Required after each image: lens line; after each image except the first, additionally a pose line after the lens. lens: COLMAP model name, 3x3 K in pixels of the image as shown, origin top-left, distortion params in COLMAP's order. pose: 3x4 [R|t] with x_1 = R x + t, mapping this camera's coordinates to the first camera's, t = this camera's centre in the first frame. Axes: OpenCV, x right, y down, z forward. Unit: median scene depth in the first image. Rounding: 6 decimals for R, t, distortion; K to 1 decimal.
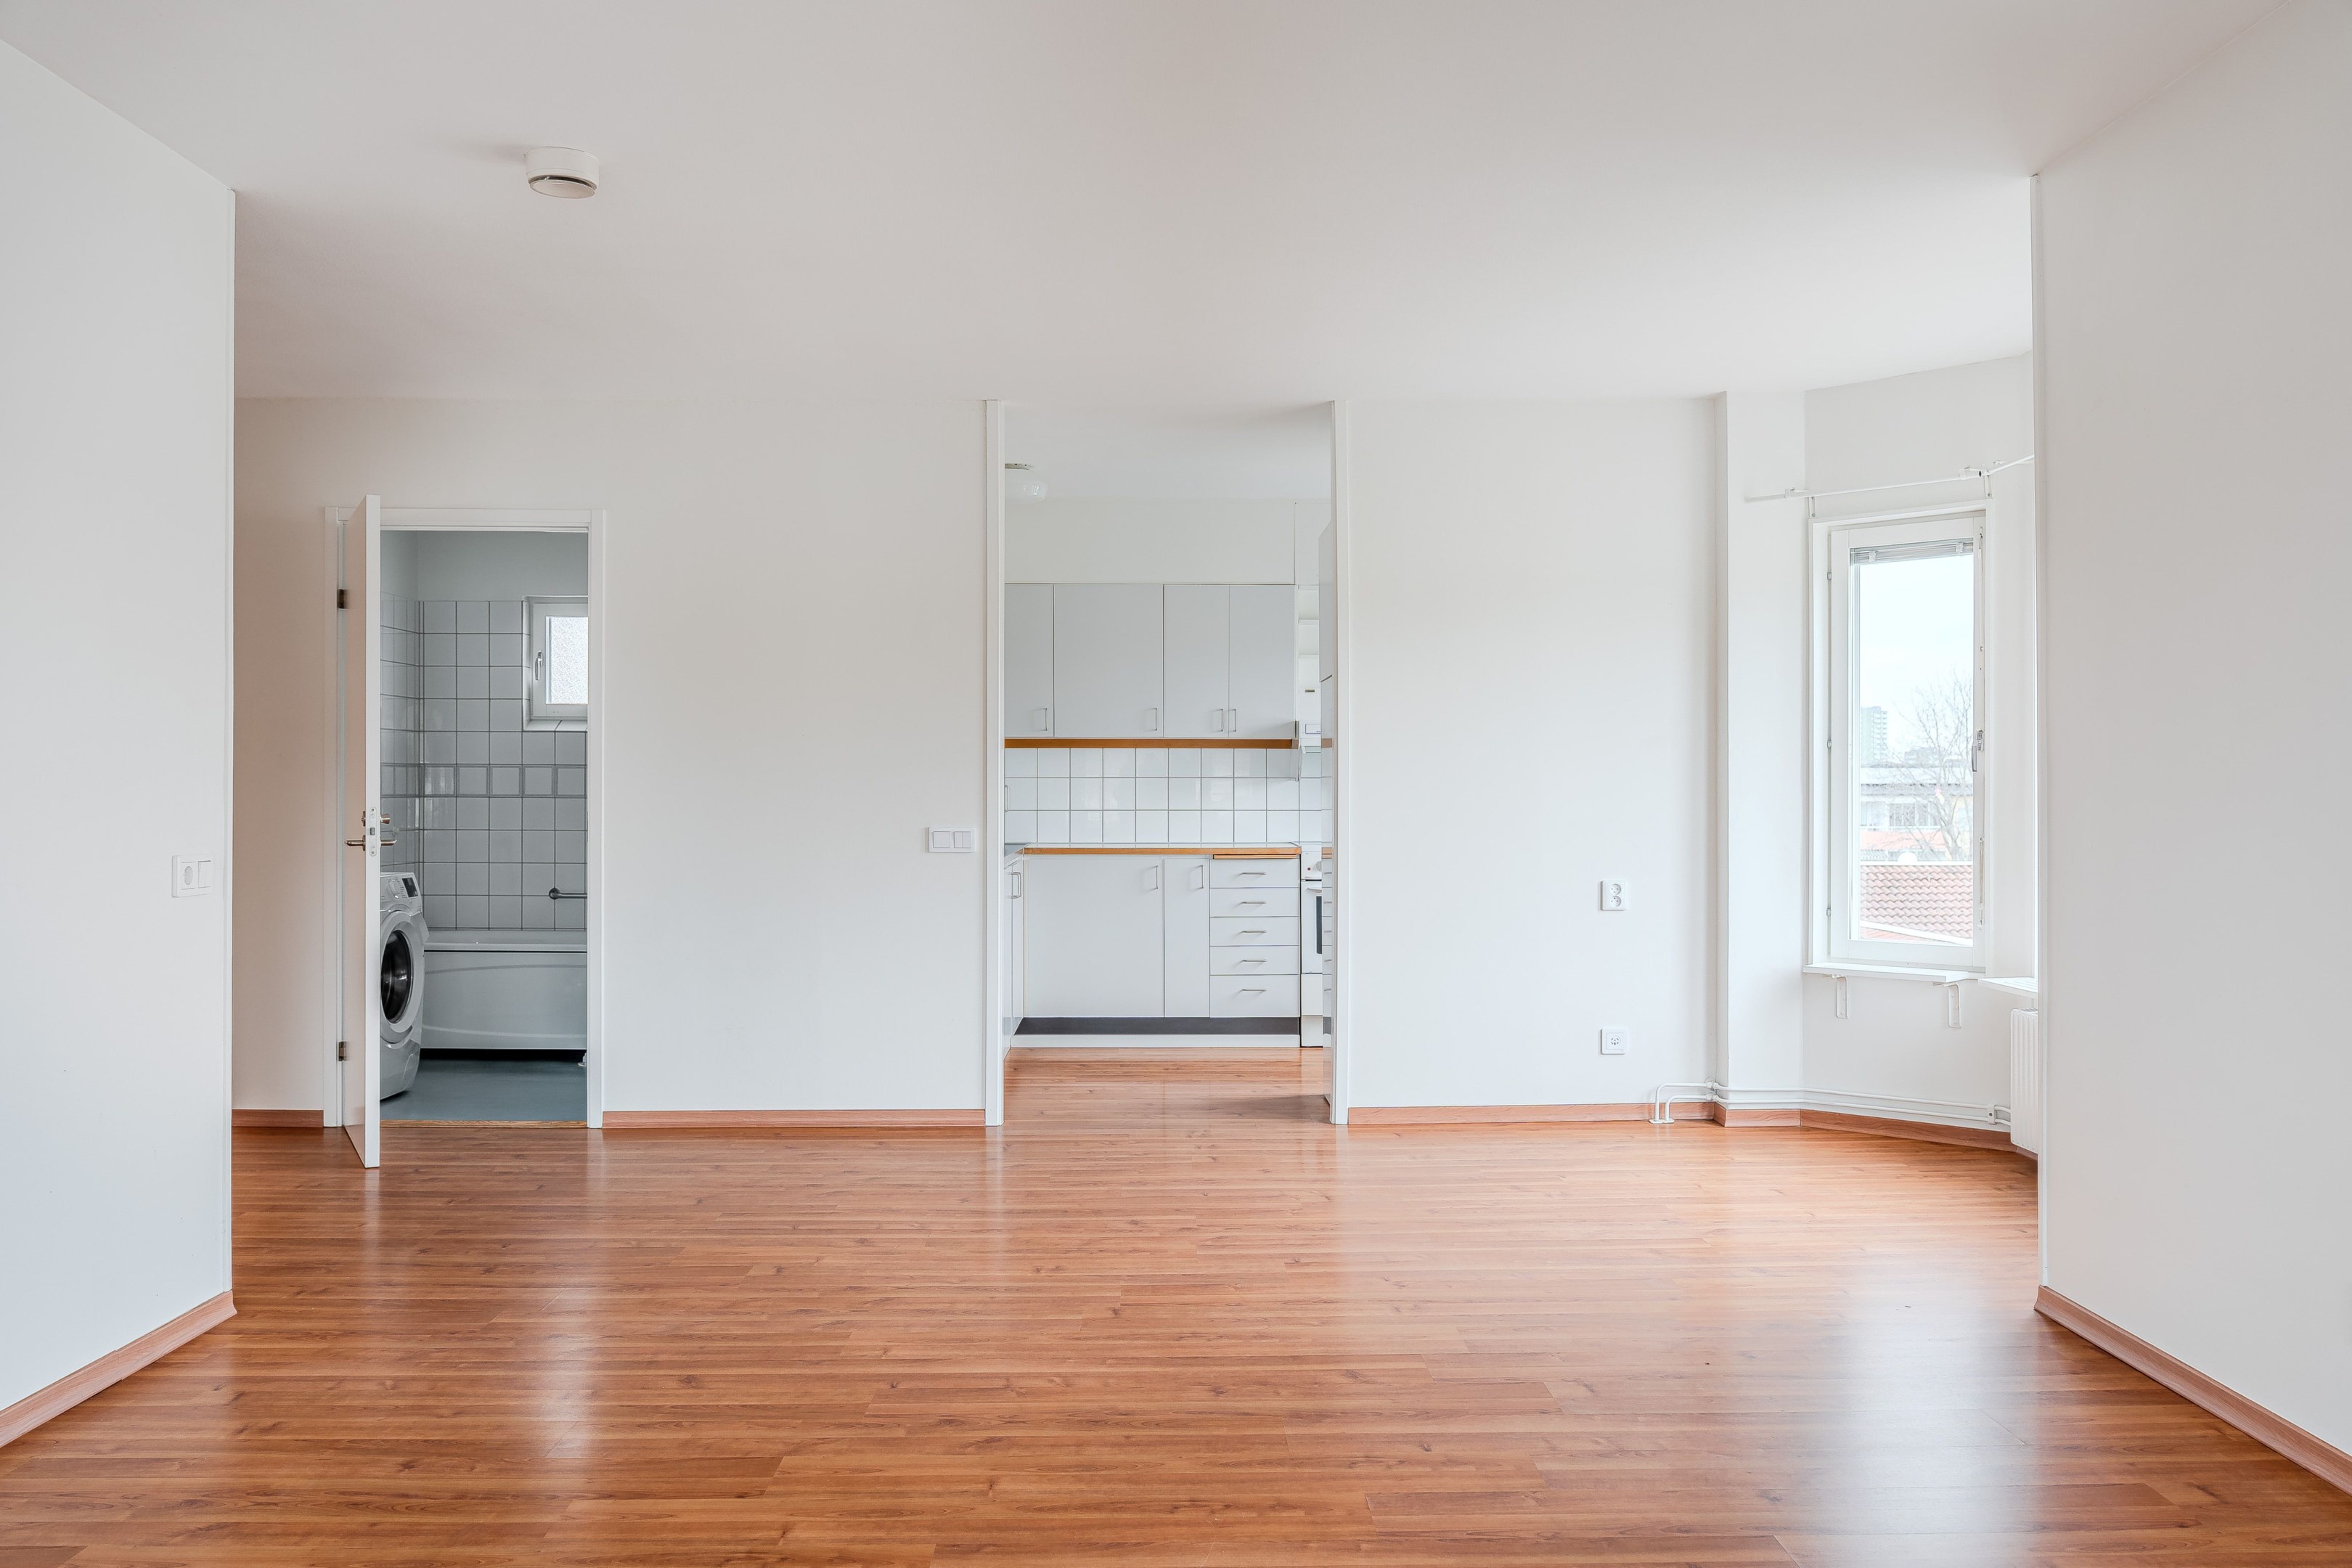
lens RADIAL K [[1874.5, 0, 1176.0], [0, 1874.5, 784.0], [0, 0, 1]] dist [0.000892, 0.001079]
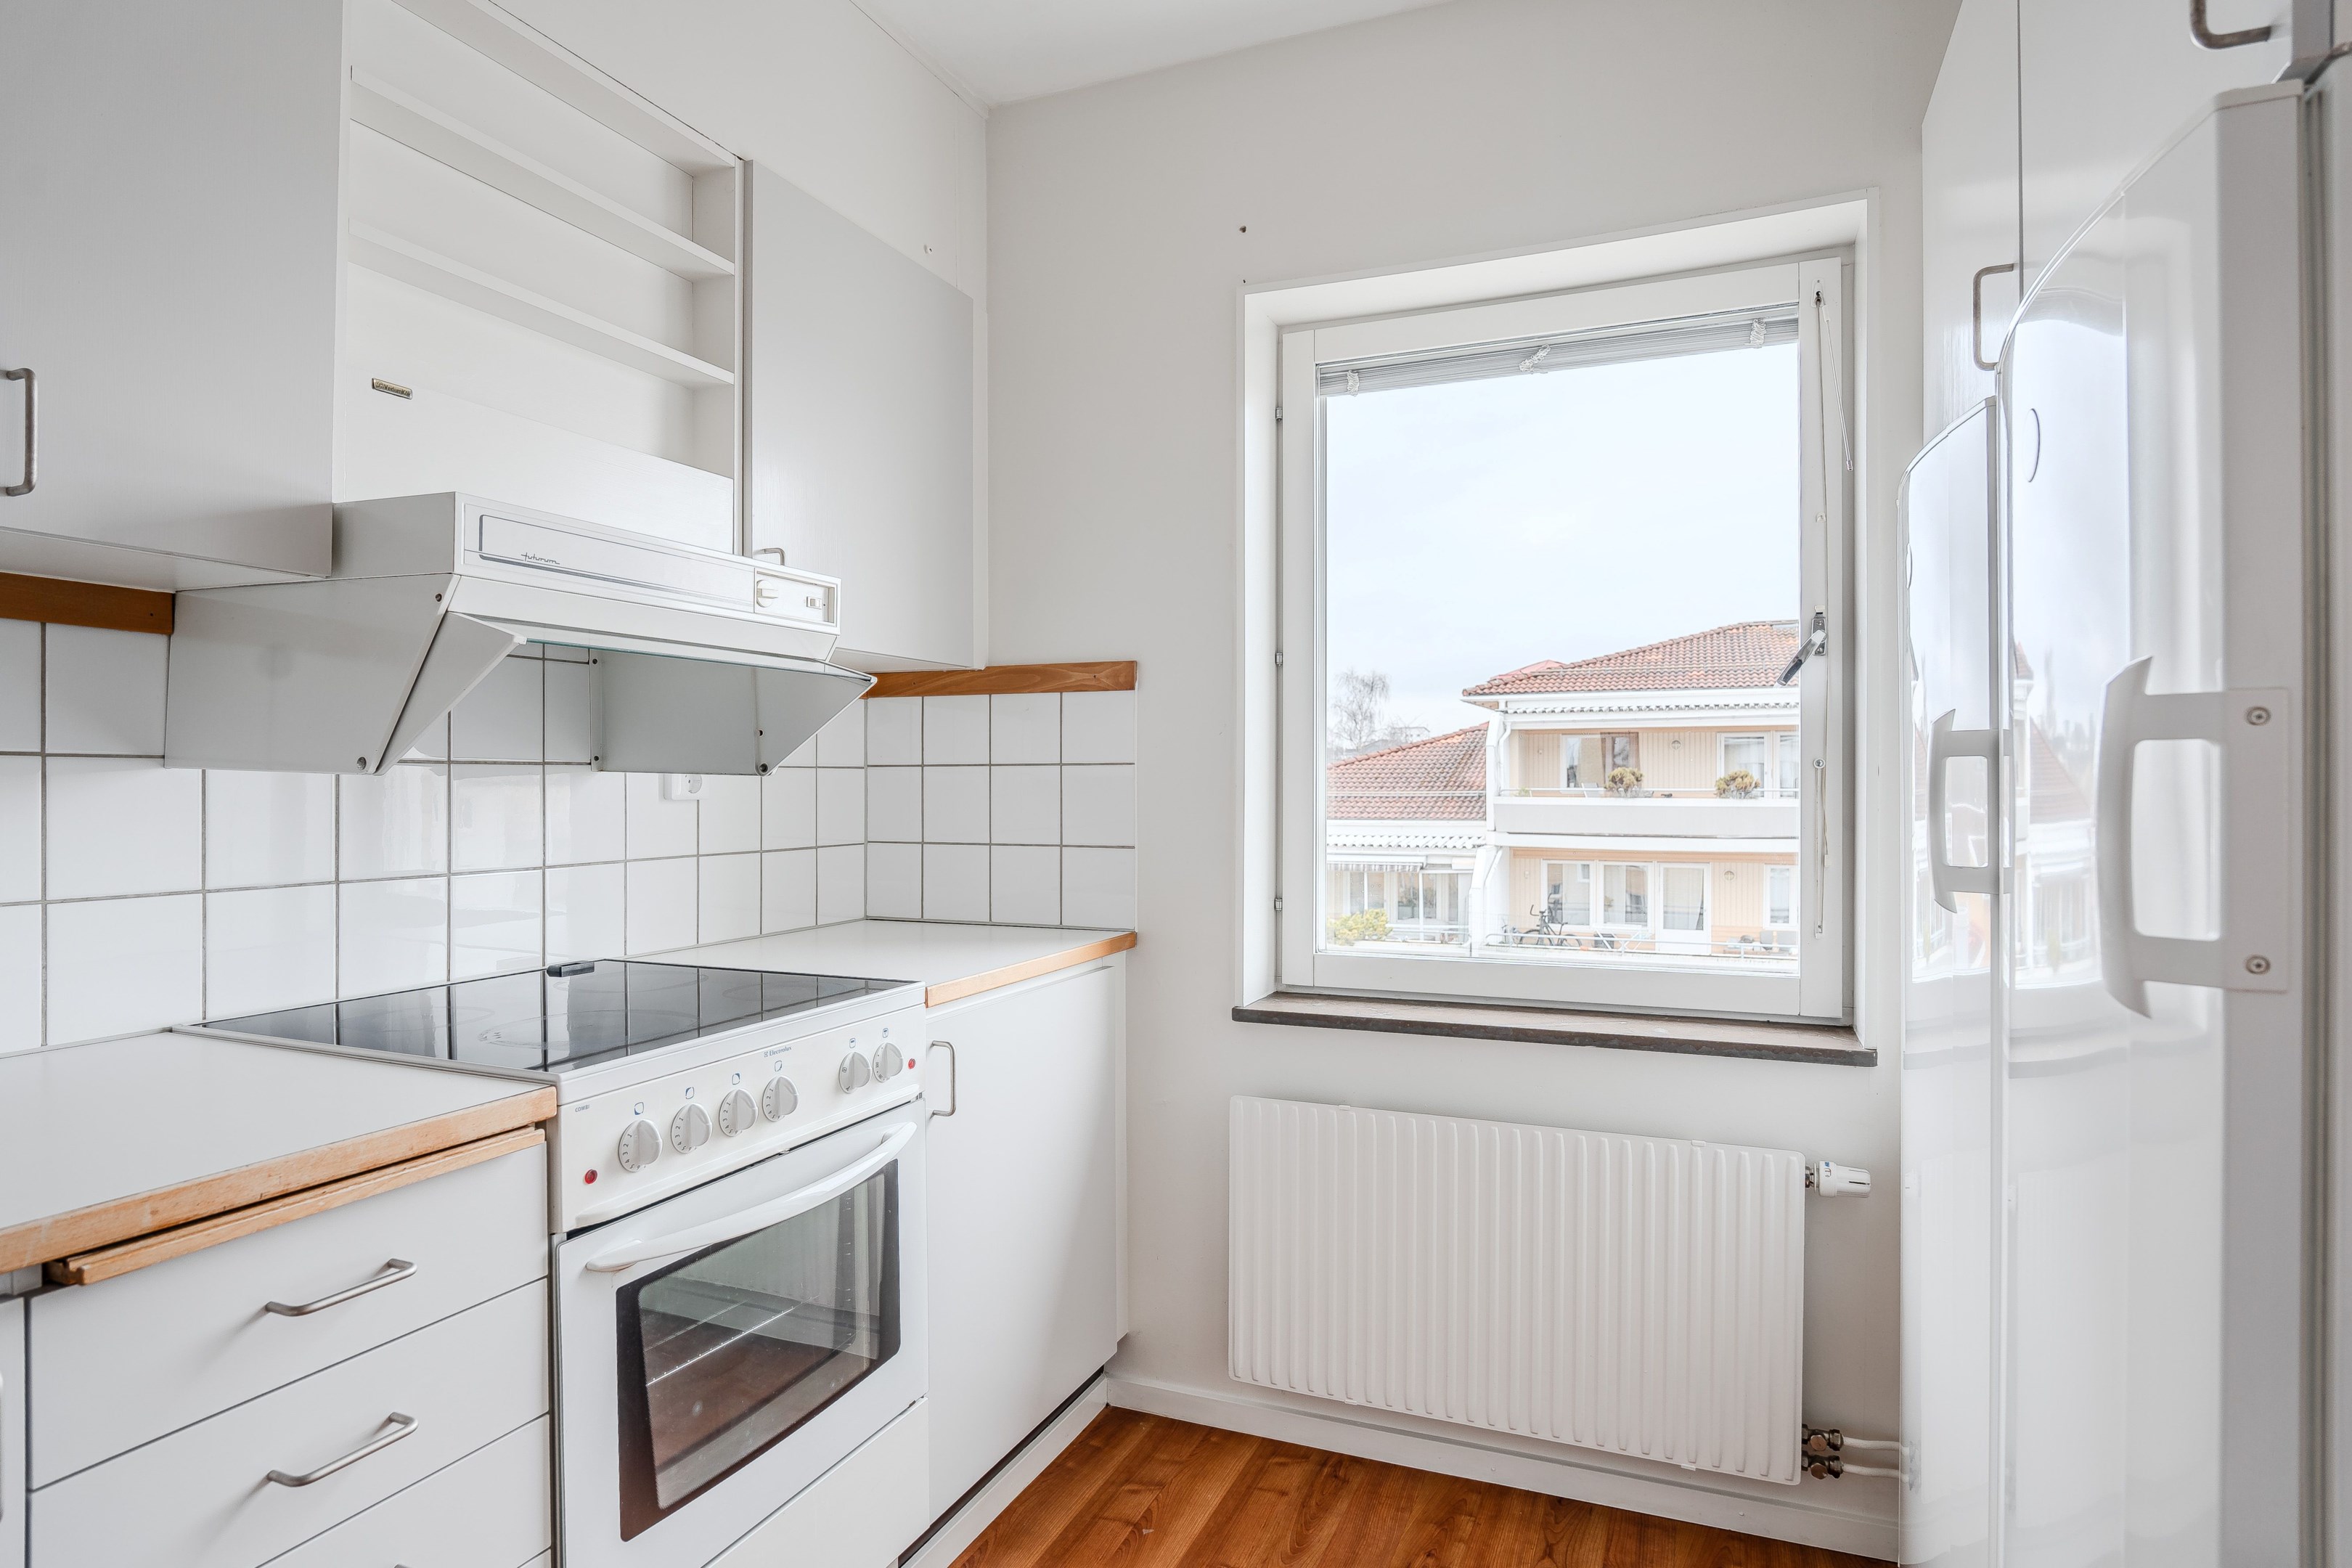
lens RADIAL K [[1296.2, 0, 1248.6], [0, 1296.2, 783.6], [0, 0, 1]] dist [-0.005061, -0.000933]
pose [[0.405688, -0.000569, 0.914011, -0.045903], [-0.001697, 0.999998, 0.001376, -0.000714], [-0.914010, -0.002109, 0.405686, 1.137932]]
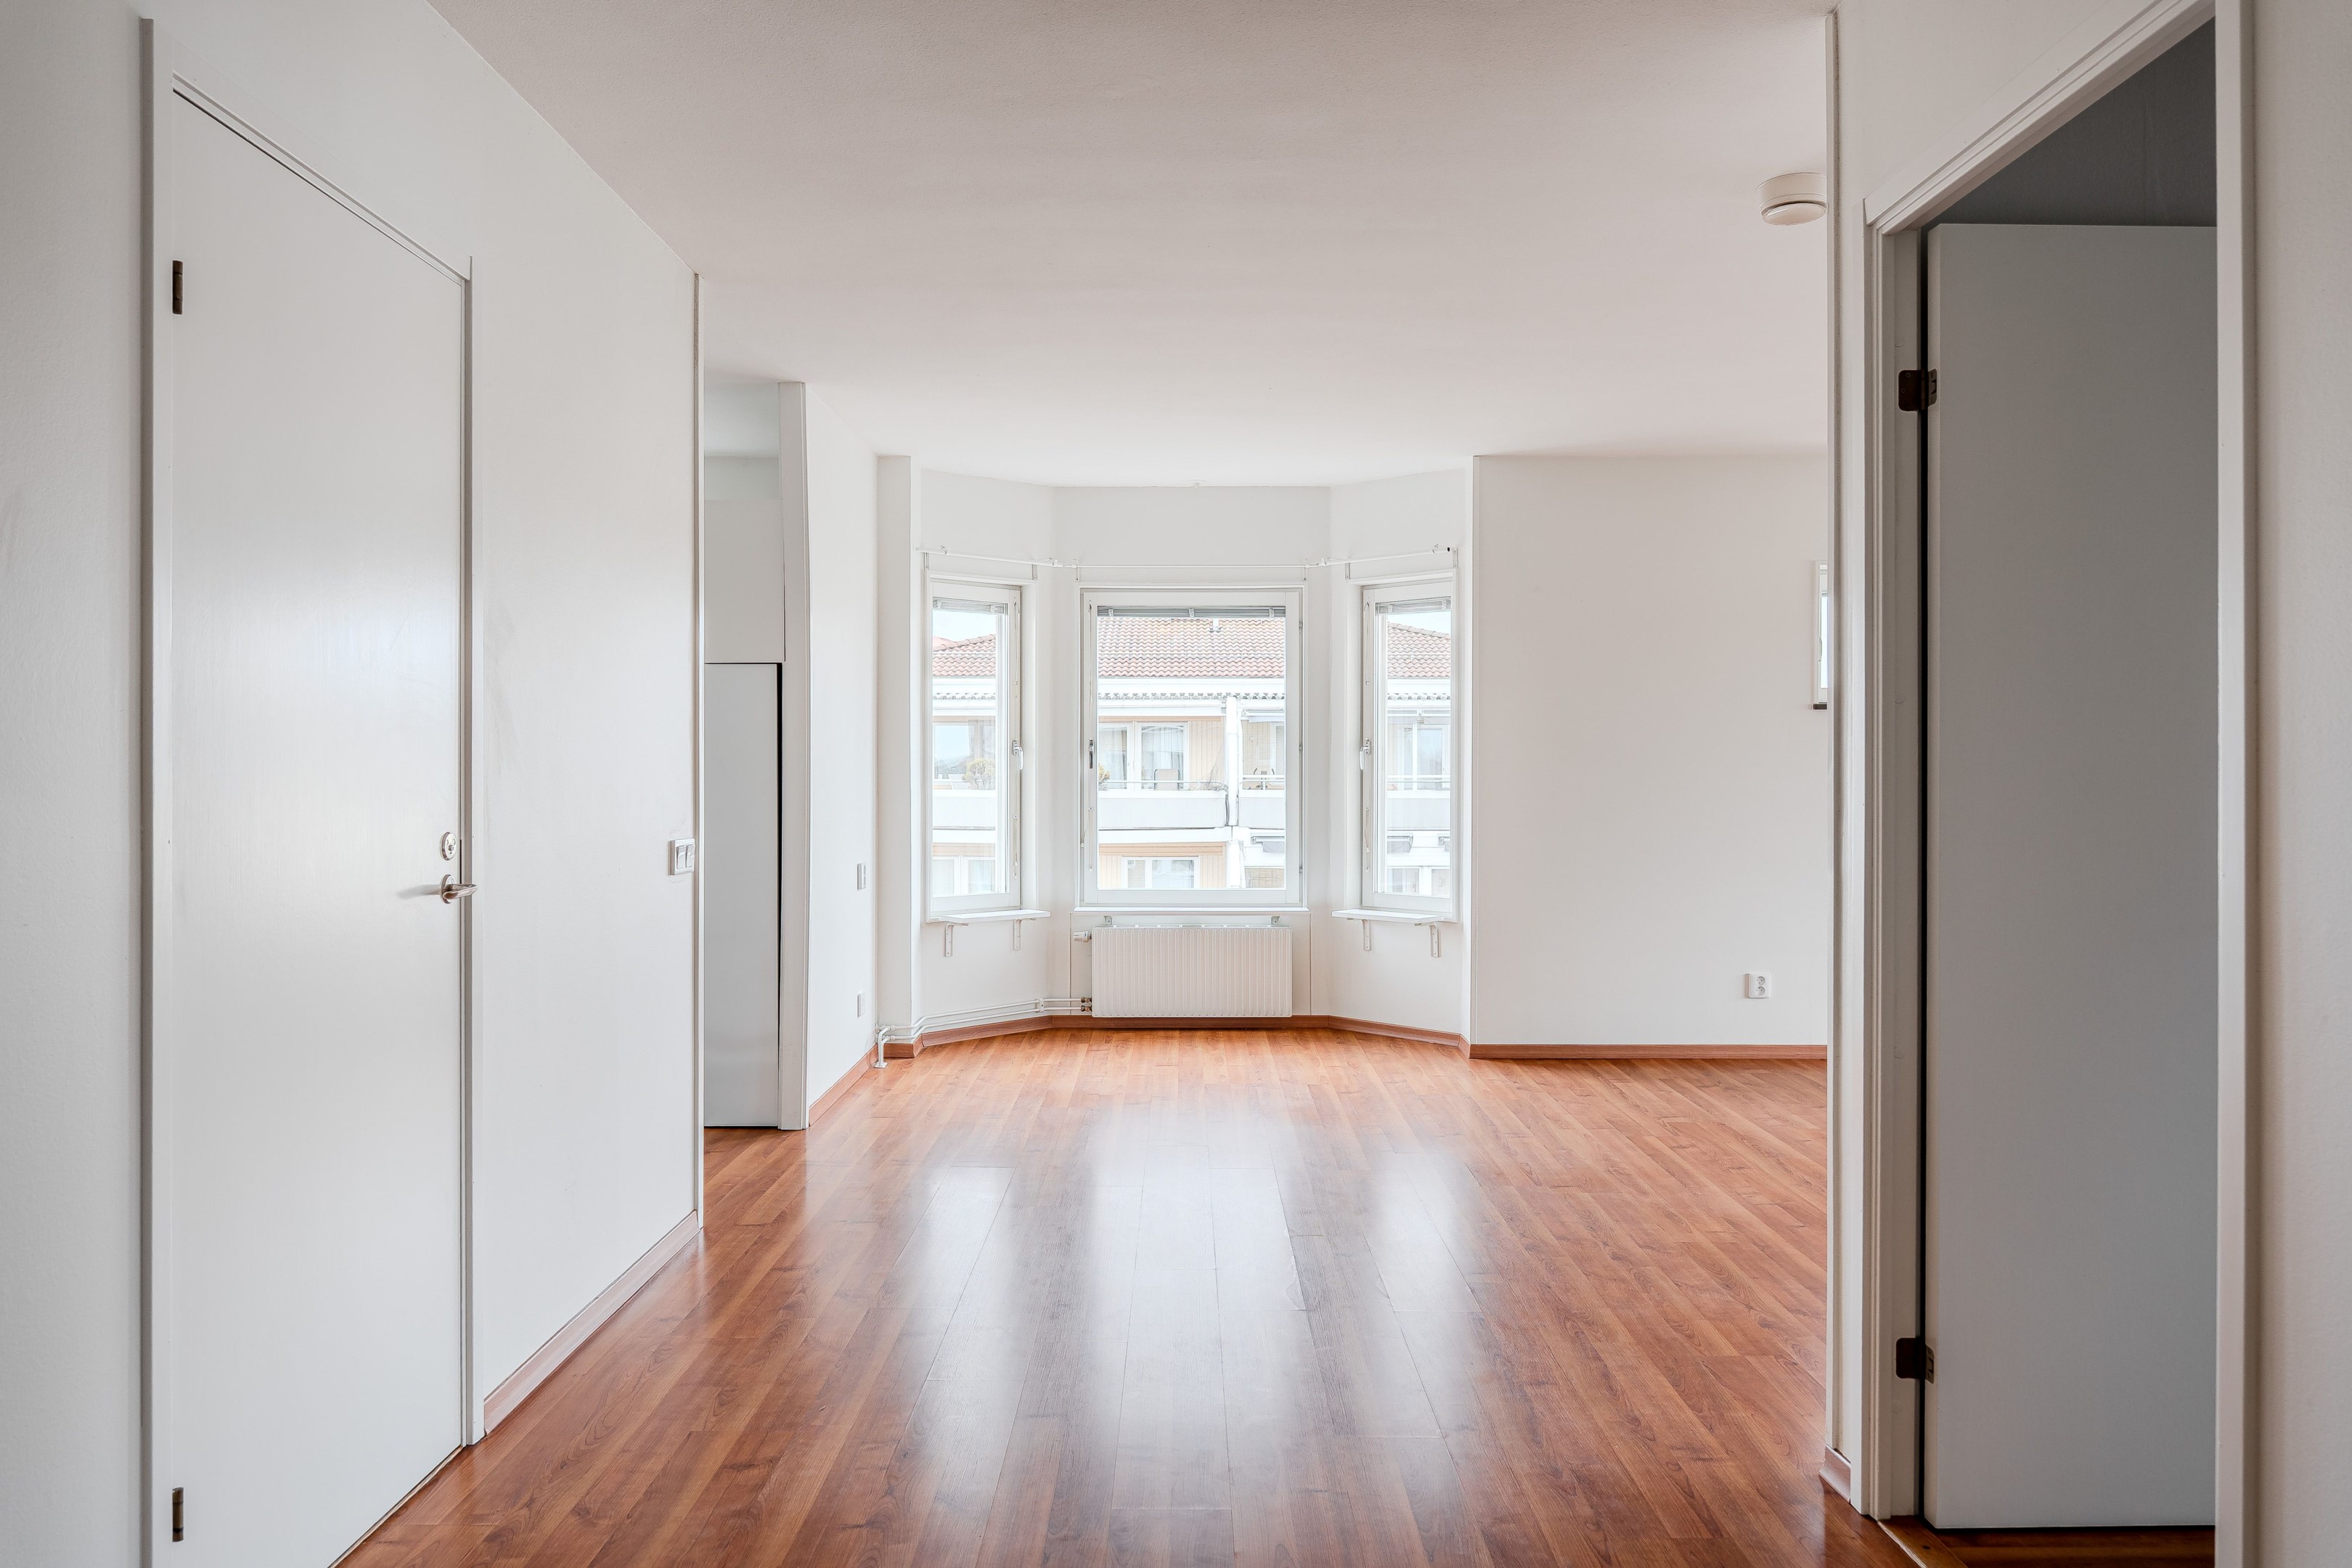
lens RADIAL K [[1595.6, 0, 1176.0], [0, 1595.6, 784.0], [0, 0, 1]] dist [-0.001932, -0.000626]
pose [[0.031813, -0.006662, 0.999472, -0.724486], [-0.001716, 0.999976, 0.006720, -0.003280], [-0.999492, -0.001929, 0.031801, 0.777501]]
